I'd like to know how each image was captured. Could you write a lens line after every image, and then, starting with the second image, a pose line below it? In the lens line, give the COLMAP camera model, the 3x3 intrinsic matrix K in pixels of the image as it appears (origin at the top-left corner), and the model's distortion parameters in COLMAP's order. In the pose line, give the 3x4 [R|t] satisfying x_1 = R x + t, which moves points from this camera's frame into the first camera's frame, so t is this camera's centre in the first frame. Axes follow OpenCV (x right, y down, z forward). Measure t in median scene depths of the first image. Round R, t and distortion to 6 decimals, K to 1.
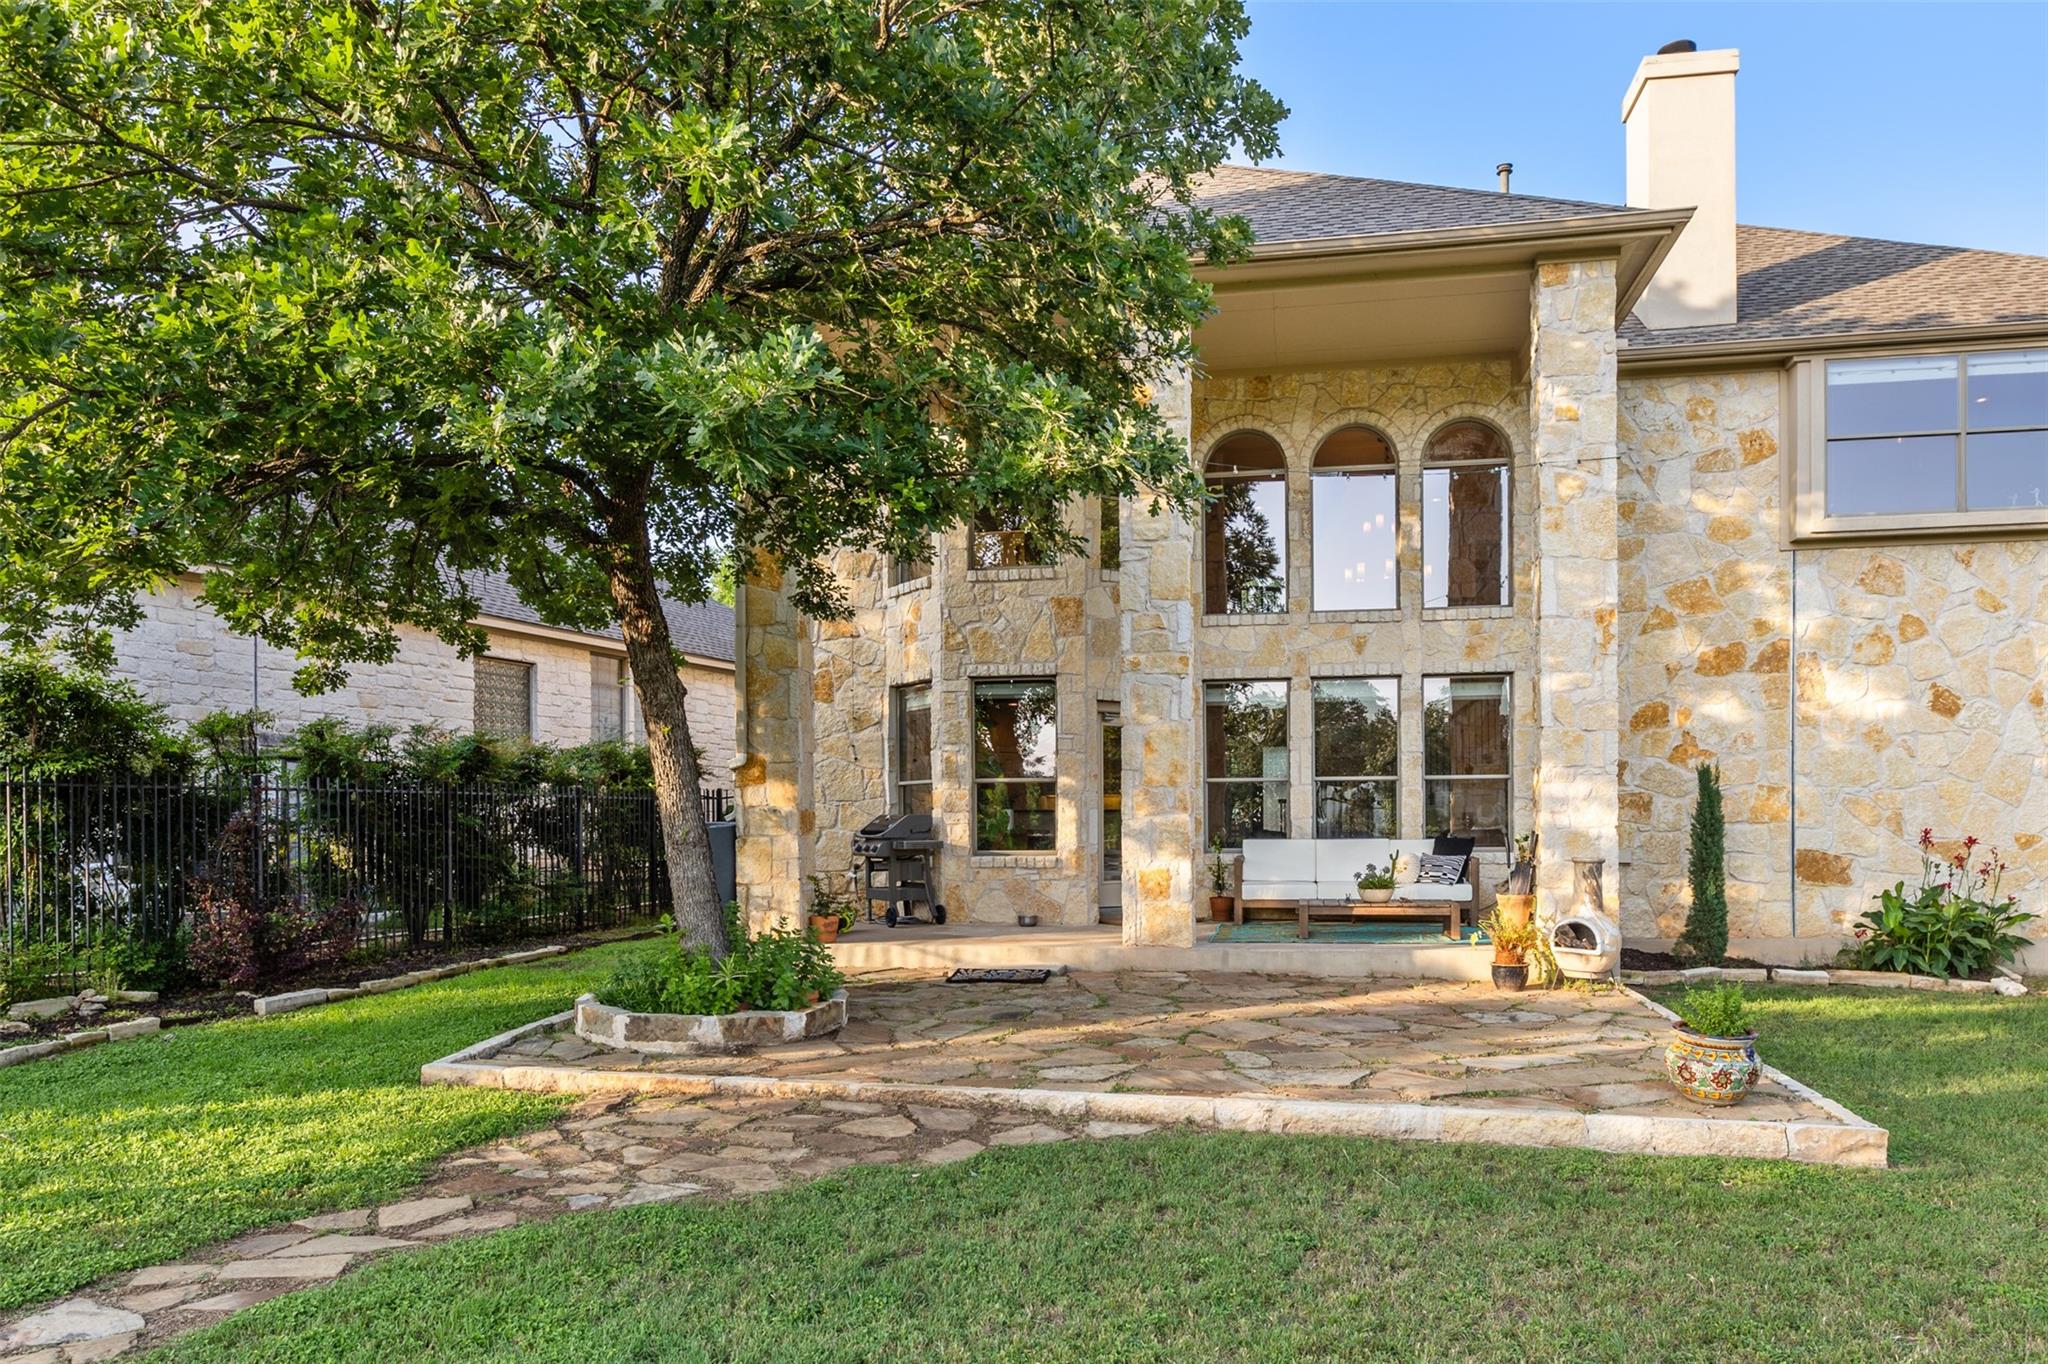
lens RADIAL K [[1432.1, 0, 1031.5], [0, 1432.1, 837.1], [0, 0, 1]] dist [-0.002125, 0.001131]
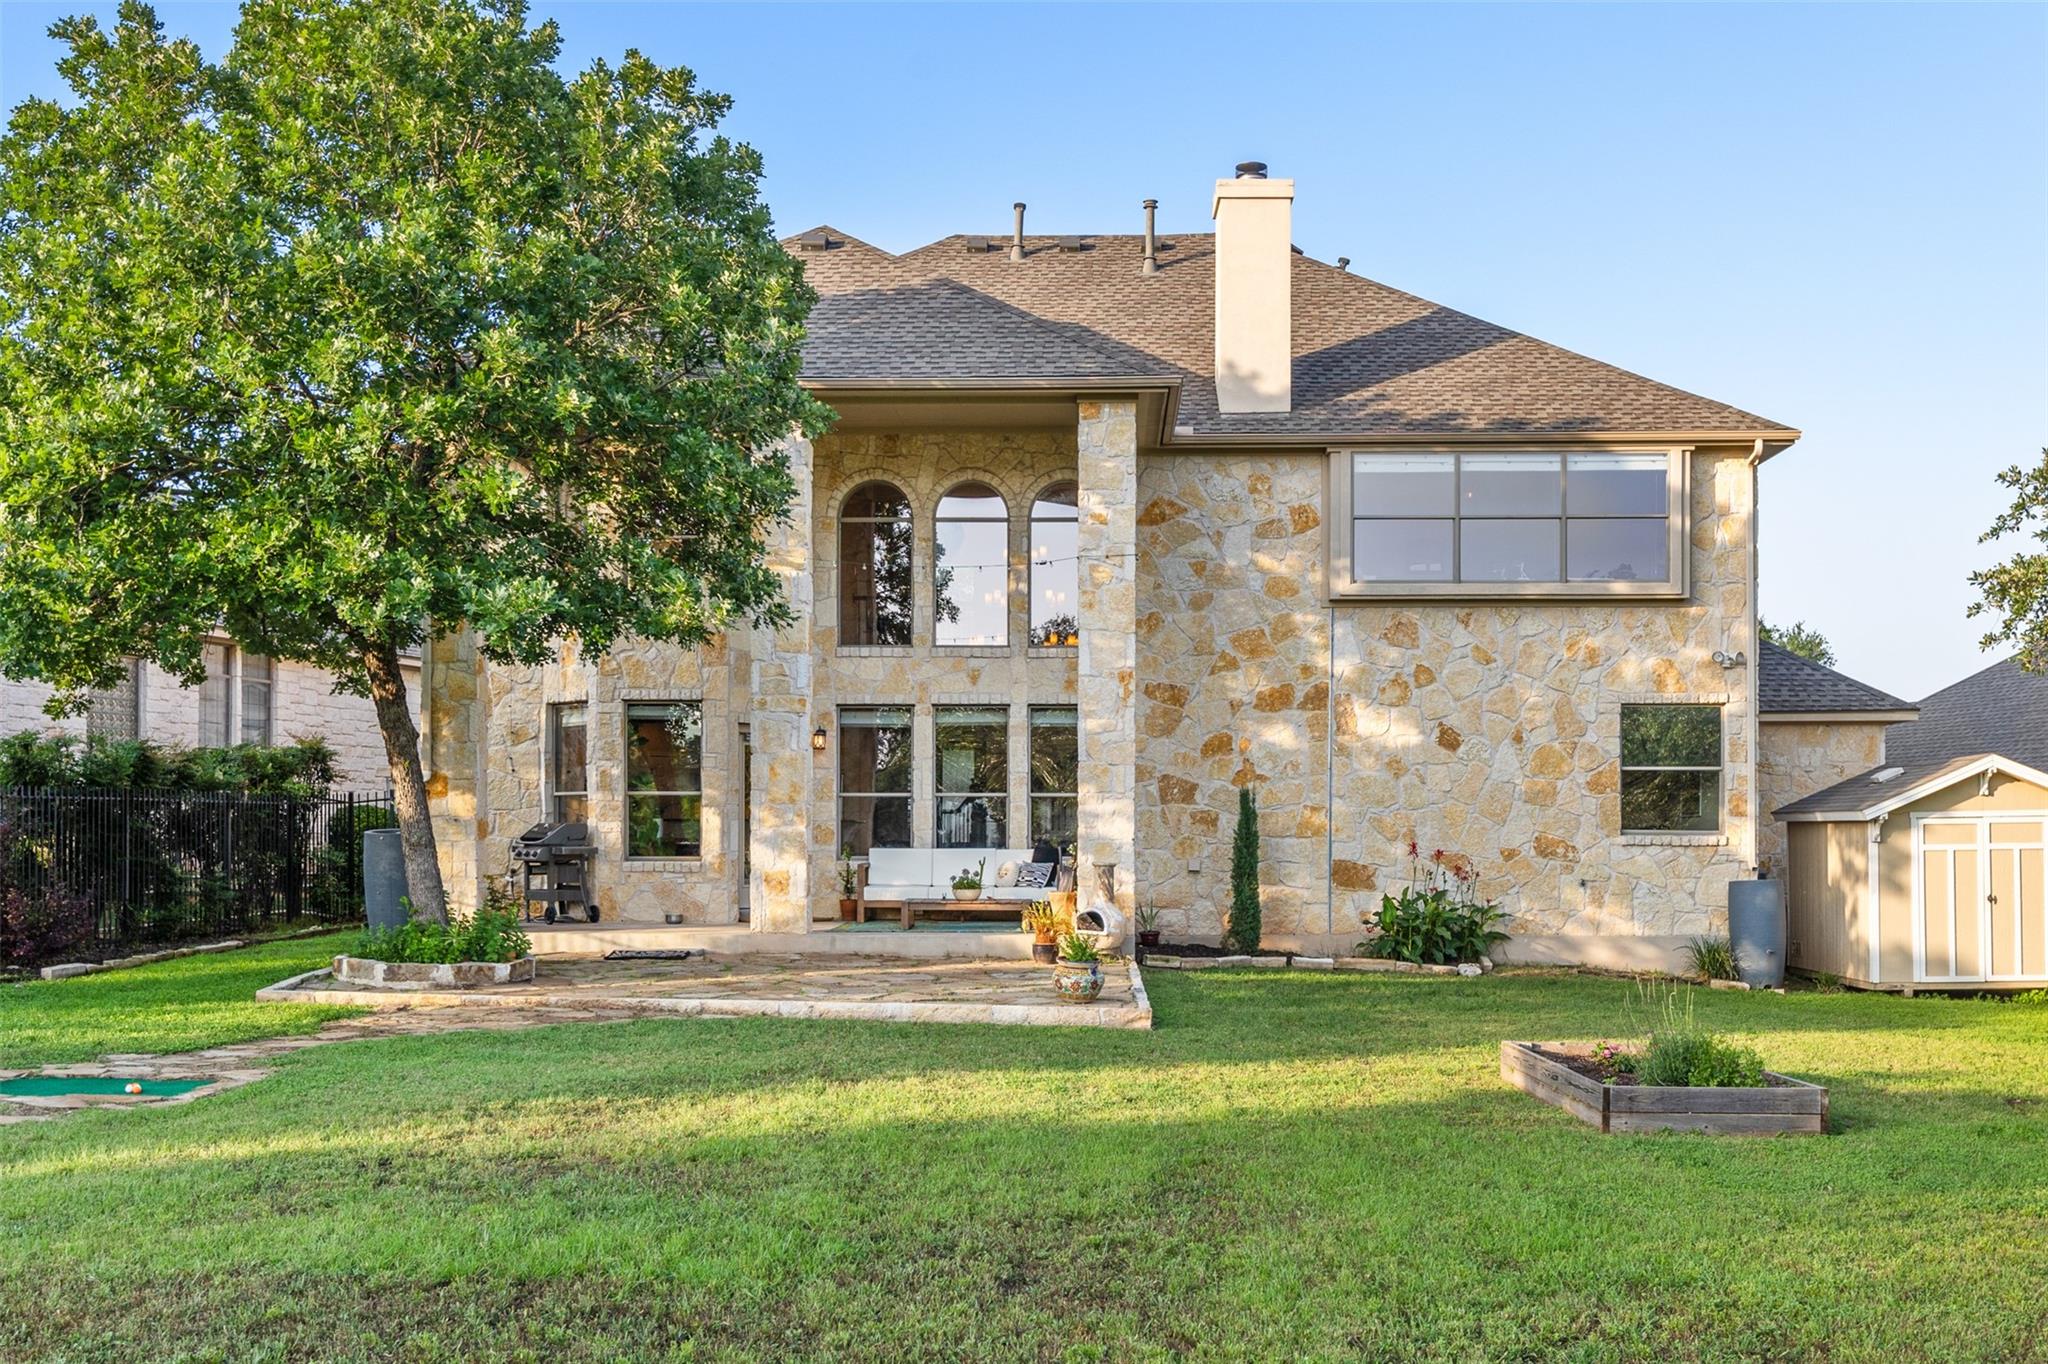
lens RADIAL K [[1870.6, 0, 990.0], [0, 1870.6, 831.7], [0, 0, 1]] dist [0.005799, -0.002338]
pose [[0.987590, 0.008899, 0.156805, 0.011405], [-0.007370, 0.999920, -0.010327, 0.003329], [-0.156884, 0.009043, 0.987576, -0.488880]]
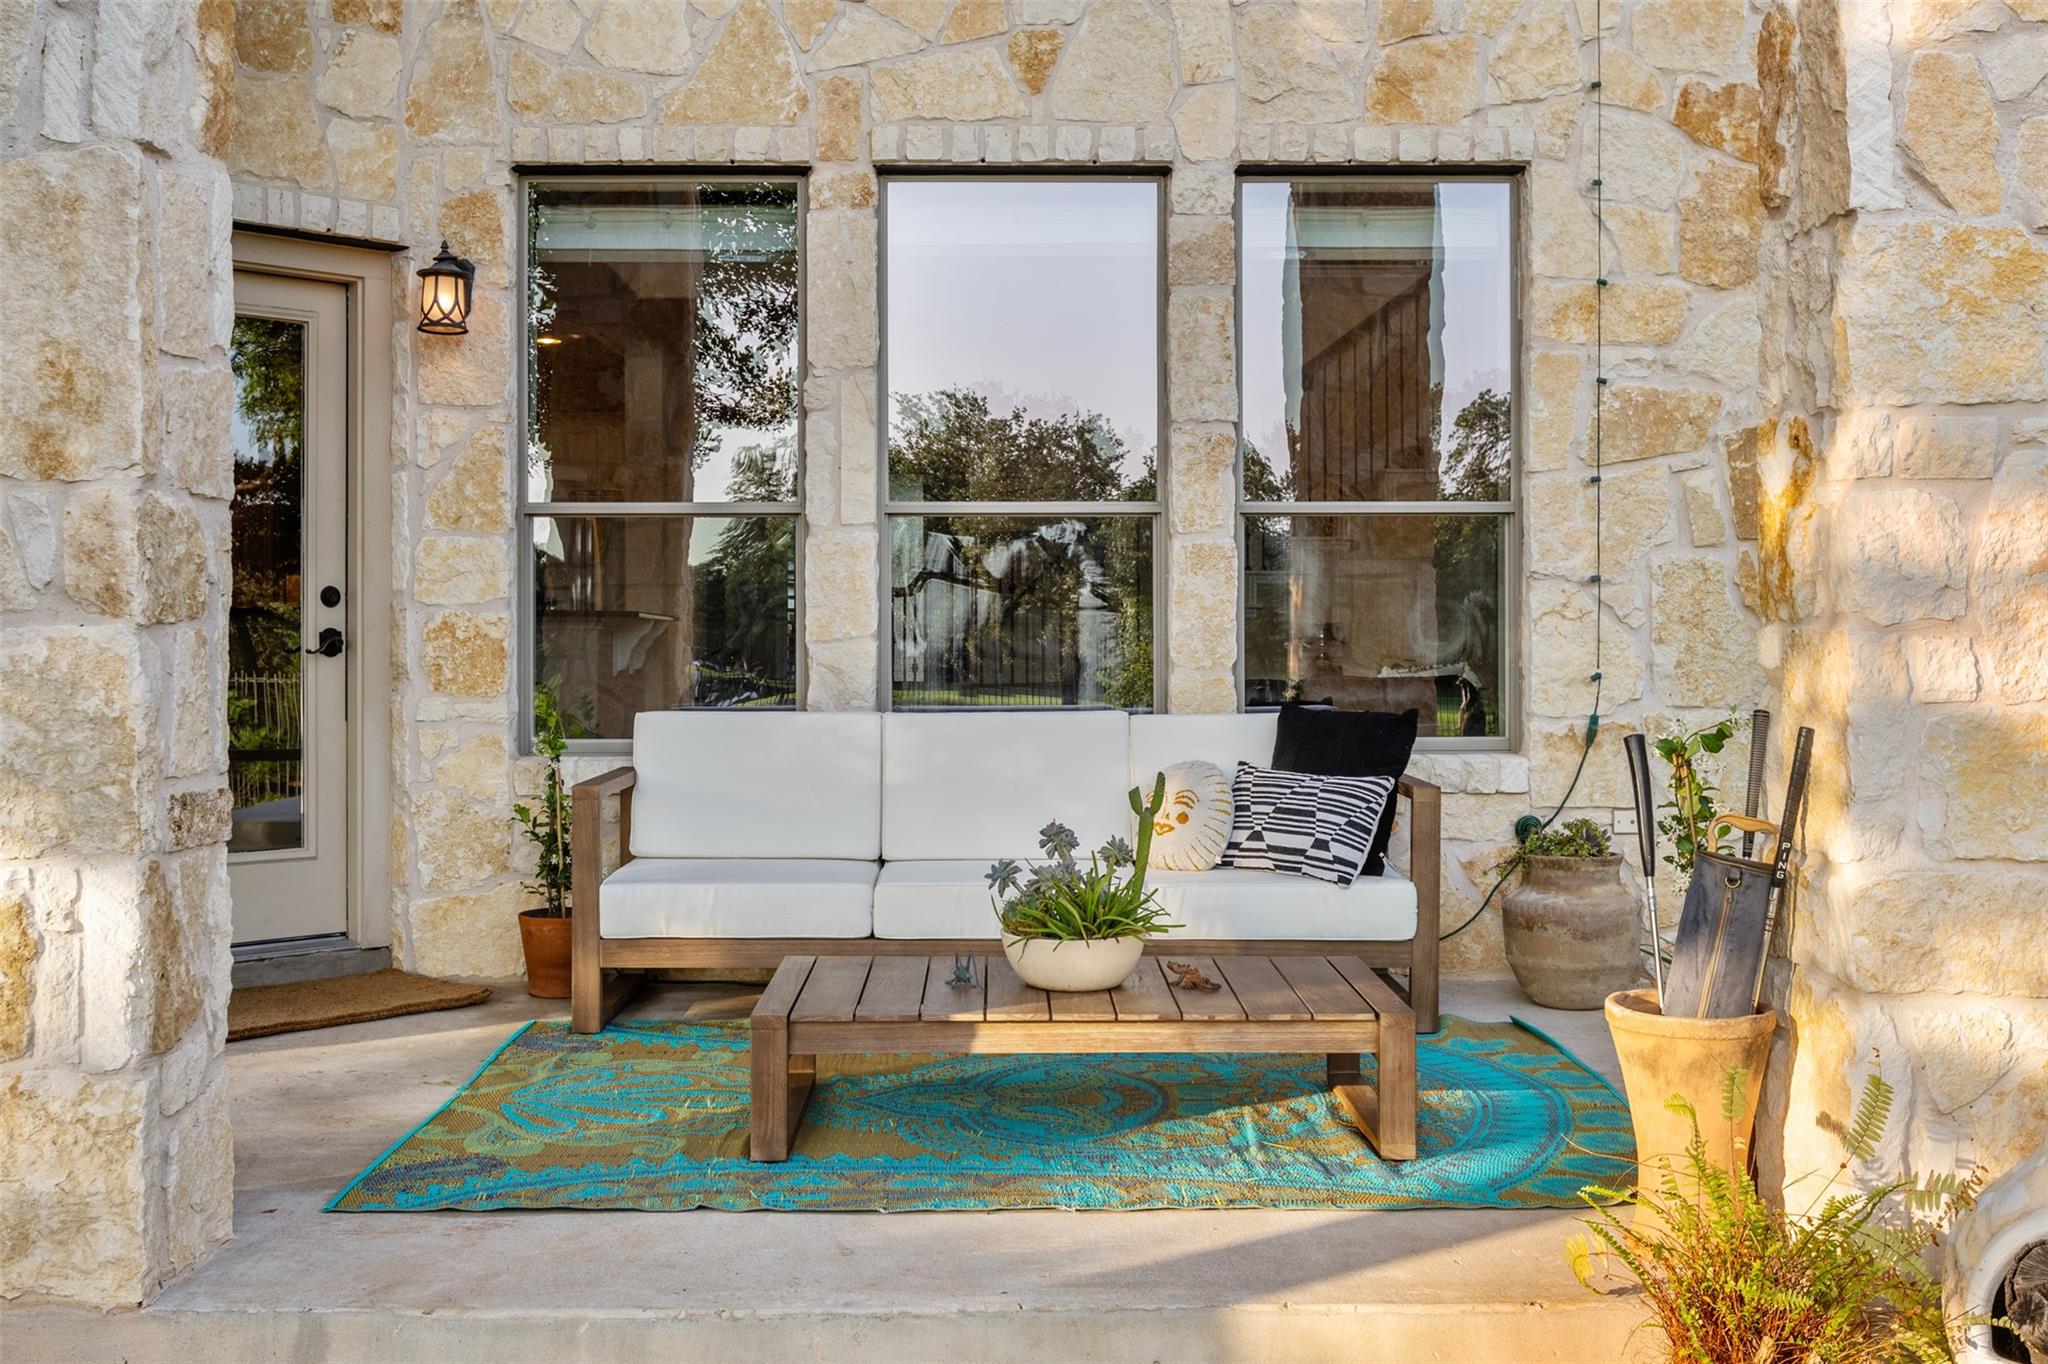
lens RADIAL K [[2552.4, 0, 1024.0], [0, 2552.4, 682.0], [0, 0, 1]] dist [-0.000946, -0.002546]
pose [[0.979475, 0.003195, 0.201541, 0.126856], [-0.004539, 0.999970, 0.006209, -0.008332], [-0.201515, -0.006996, 0.979460, 0.505554]]
